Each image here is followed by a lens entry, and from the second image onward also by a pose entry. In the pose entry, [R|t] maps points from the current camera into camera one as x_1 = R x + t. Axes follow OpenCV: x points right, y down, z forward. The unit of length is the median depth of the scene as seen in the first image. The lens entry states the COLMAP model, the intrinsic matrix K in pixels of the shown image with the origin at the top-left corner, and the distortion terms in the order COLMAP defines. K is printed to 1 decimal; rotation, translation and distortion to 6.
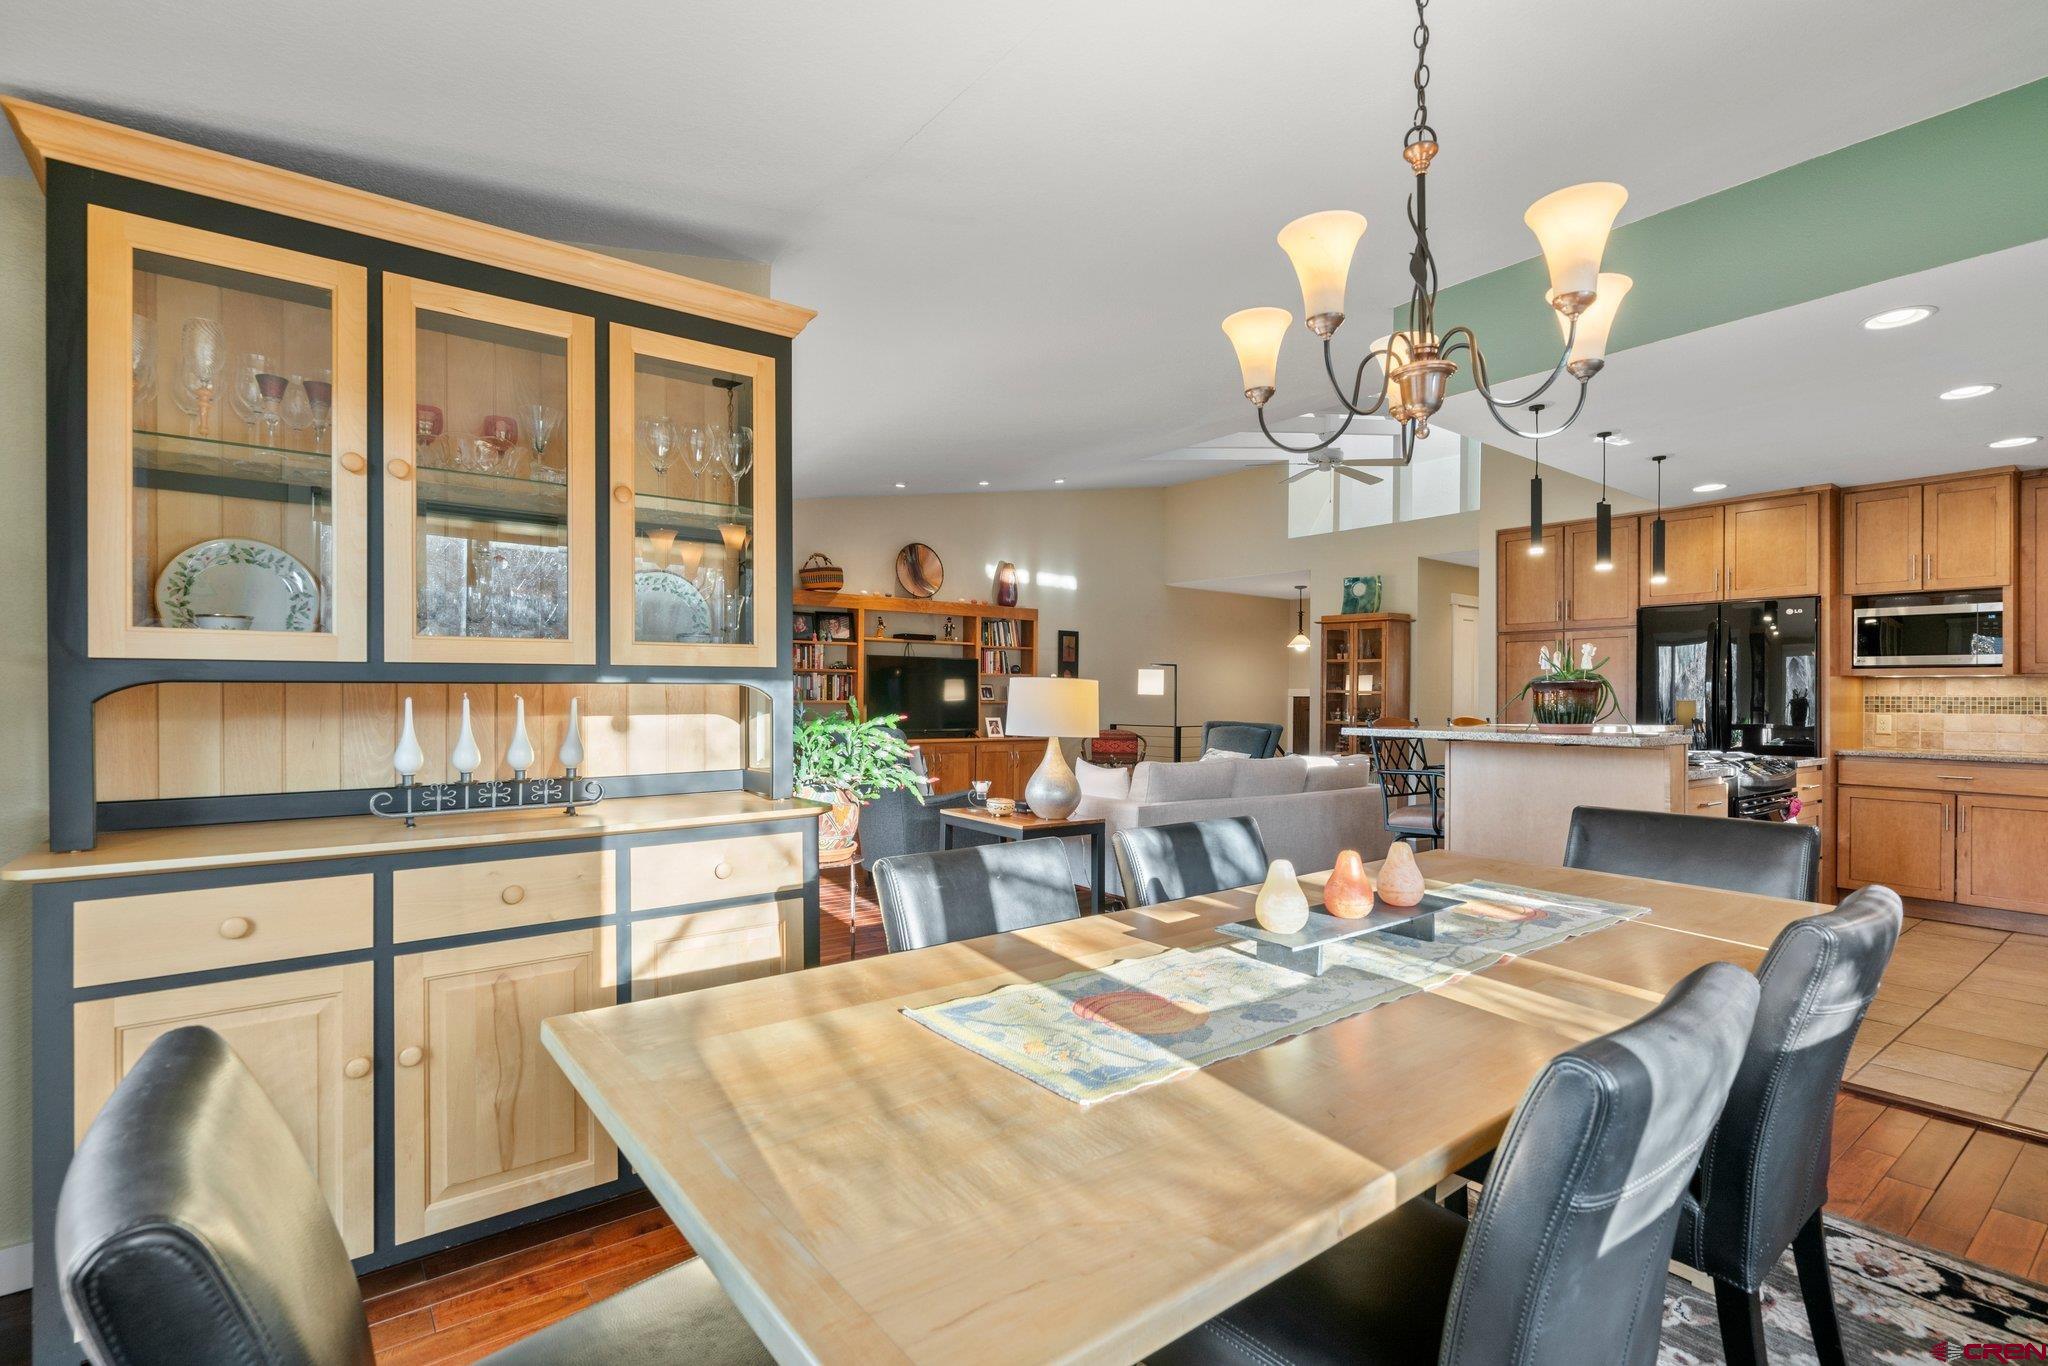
lens RADIAL K [[959.9, 0, 1025.5], [0, 959.9, 698.0], [0, 0, 1]] dist [0.002389, 0.002108]
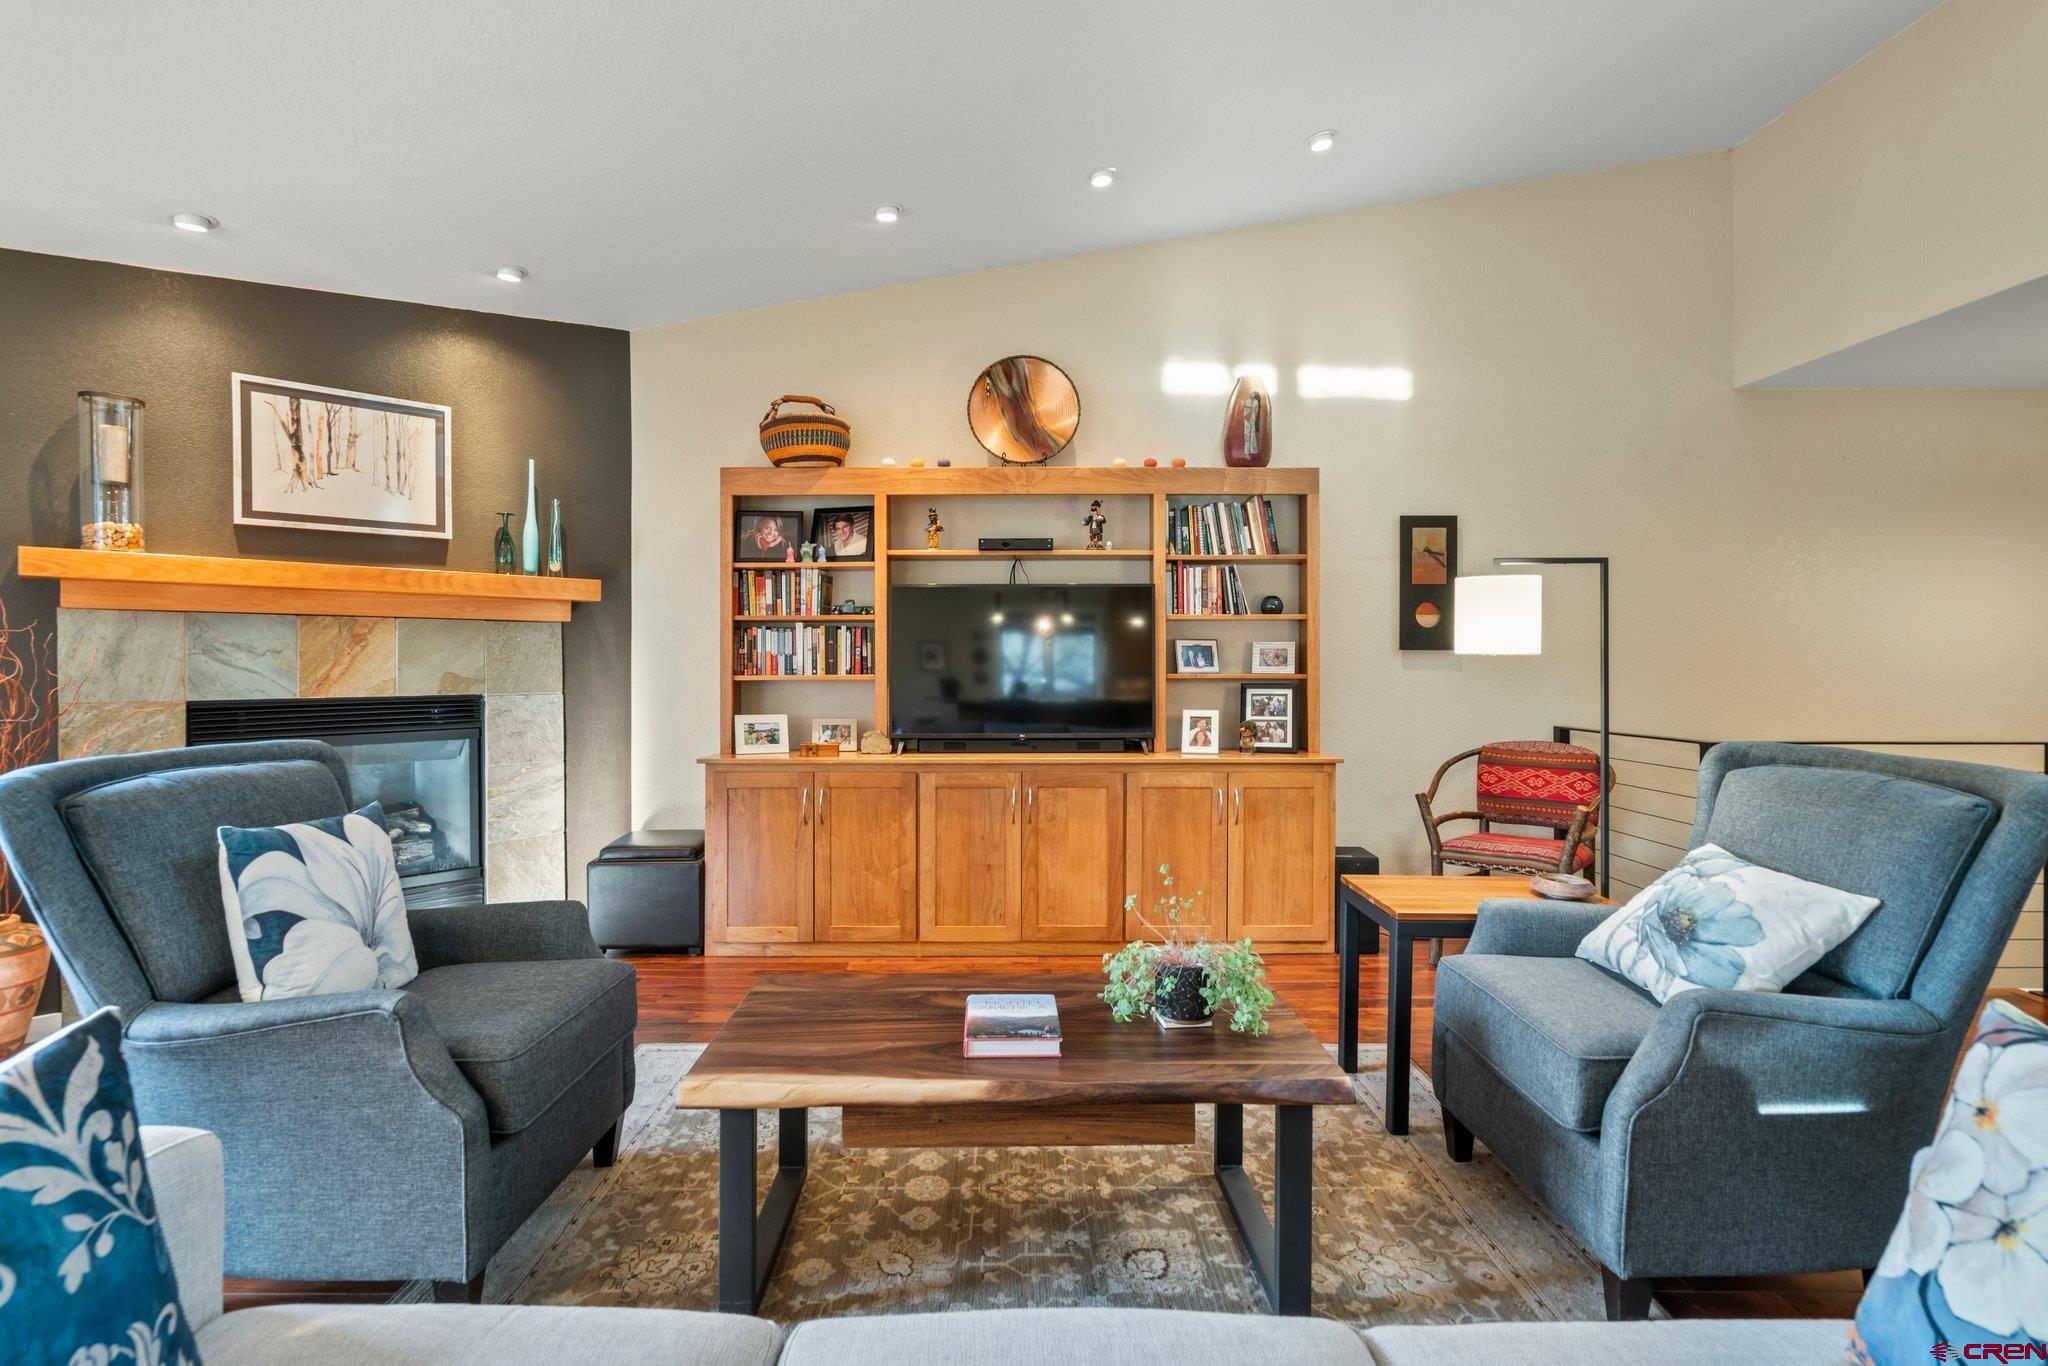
lens RADIAL K [[970.0, 0, 1027.3], [0, 970.0, 666.5], [0, 0, 1]] dist [-0.003656, 0.000293]
pose [[0.798174, -0.007893, -0.602375, 0.270401], [0.007878, 0.999965, -0.002664, 0.000031], [0.602375, -0.002619, 0.798209, 0.865560]]
